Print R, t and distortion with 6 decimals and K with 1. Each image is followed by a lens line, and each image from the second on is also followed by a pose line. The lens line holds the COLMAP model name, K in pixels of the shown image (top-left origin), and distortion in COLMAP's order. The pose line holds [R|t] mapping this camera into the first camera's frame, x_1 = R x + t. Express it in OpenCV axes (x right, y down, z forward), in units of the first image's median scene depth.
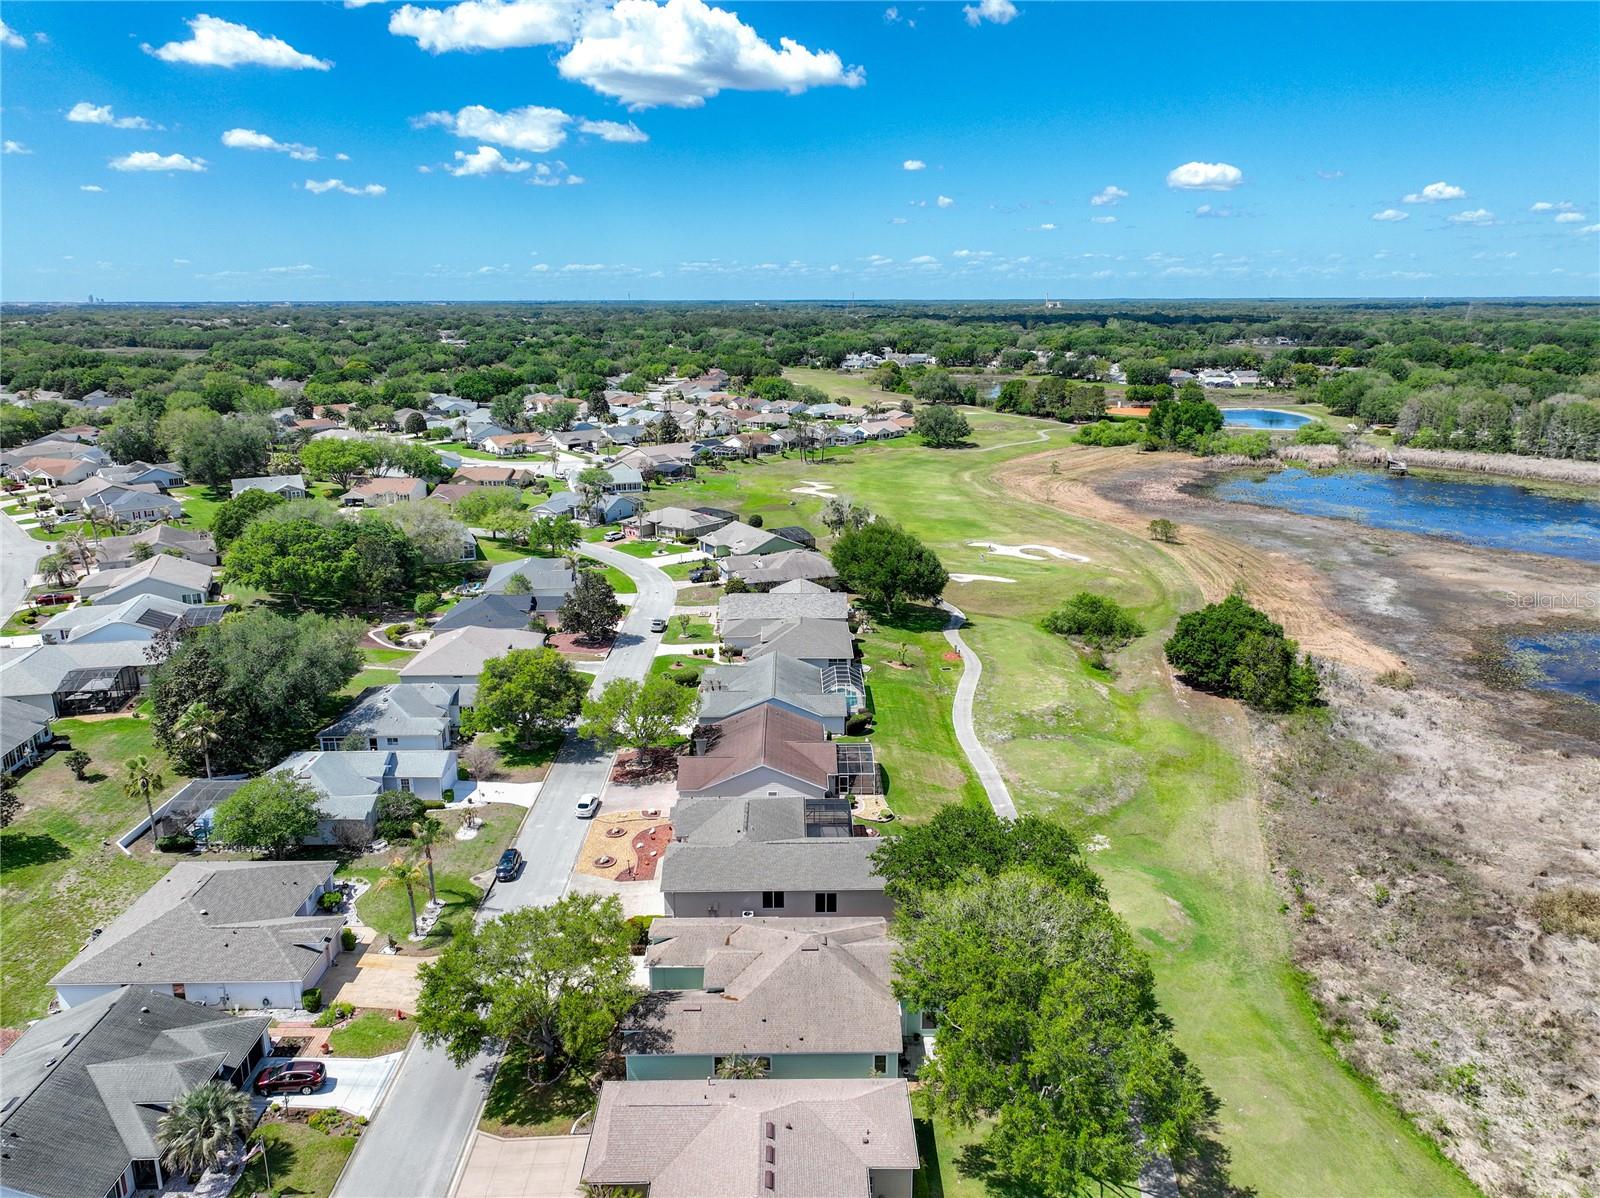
lens RADIAL K [[1126.4, 0, 793.7], [0, 1126.4, 603.6], [0, 0, 1]] dist [-0.001170, 0.008491]
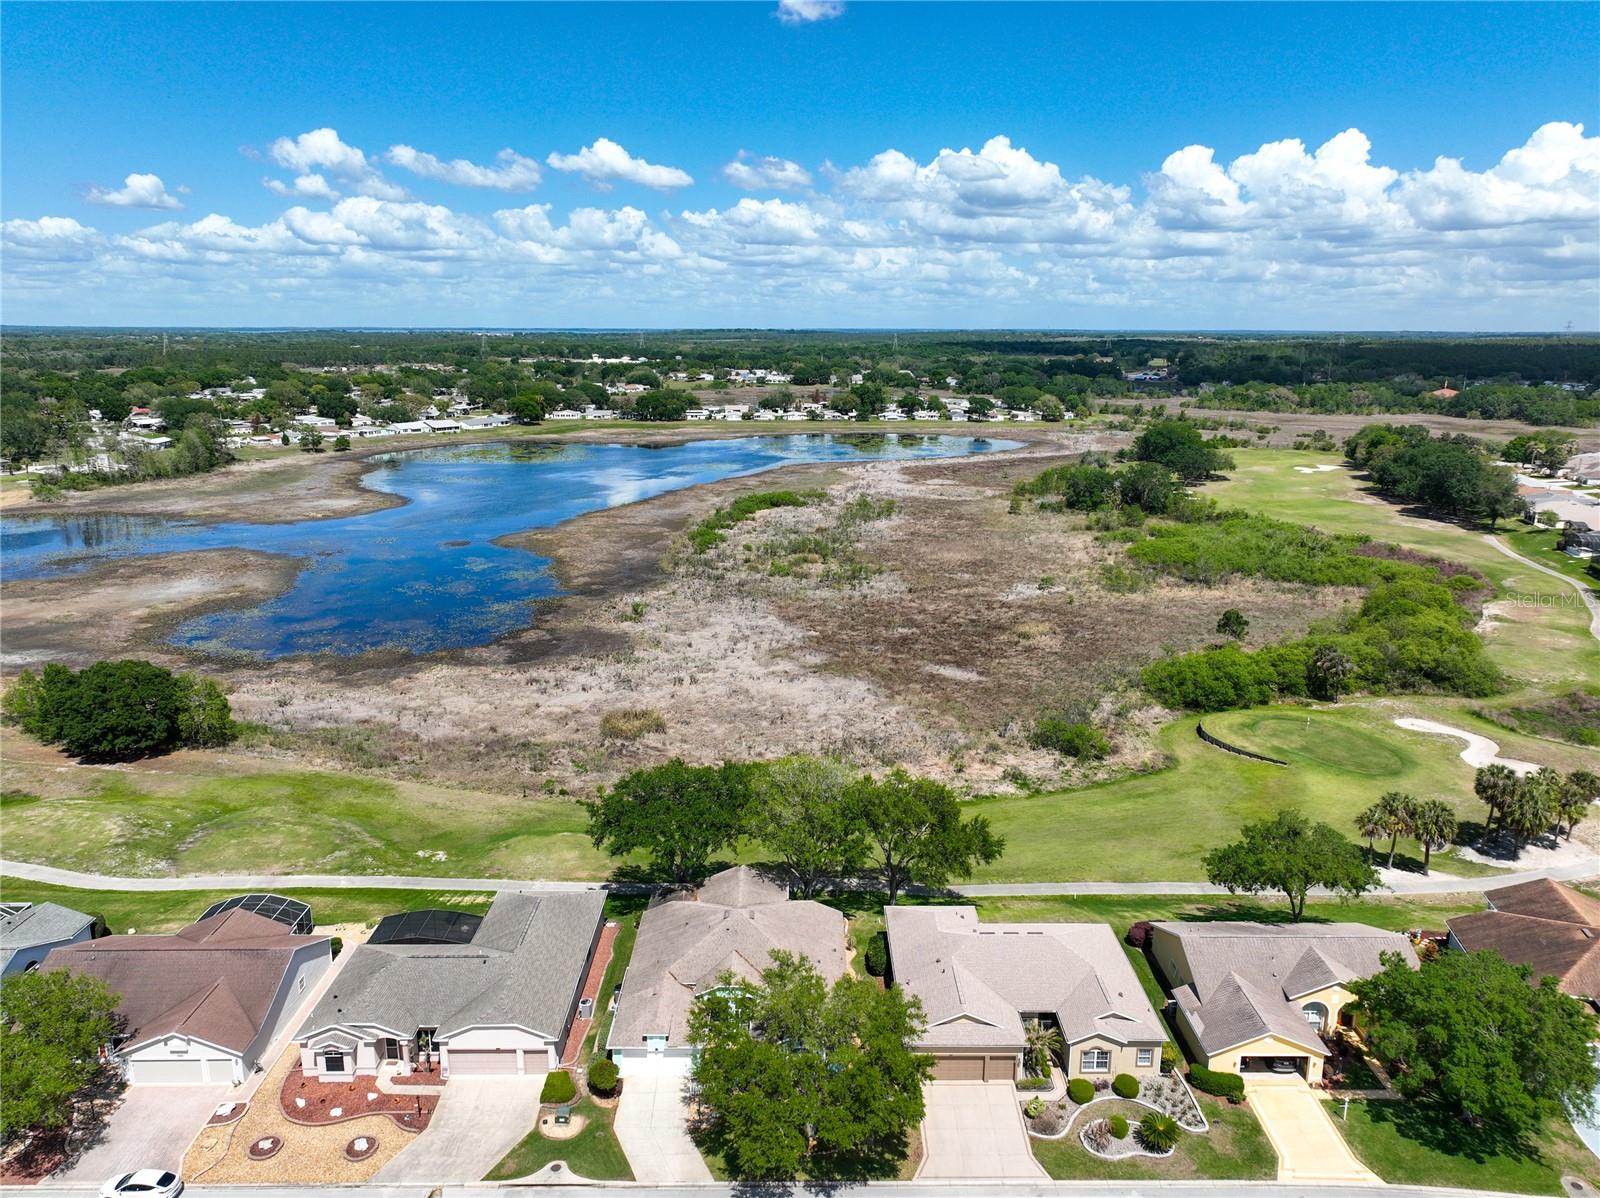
lens RADIAL K [[1126.4, 0, 793.7], [0, 1126.4, 603.6], [0, 0, 1]] dist [-0.001170, 0.008491]
pose [[0.014616, -0.238022, 0.971150, -0.550998], [0.259999, 0.938748, 0.226168, -0.124159], [-0.965498, 0.249192, 0.075606, 0.445813]]
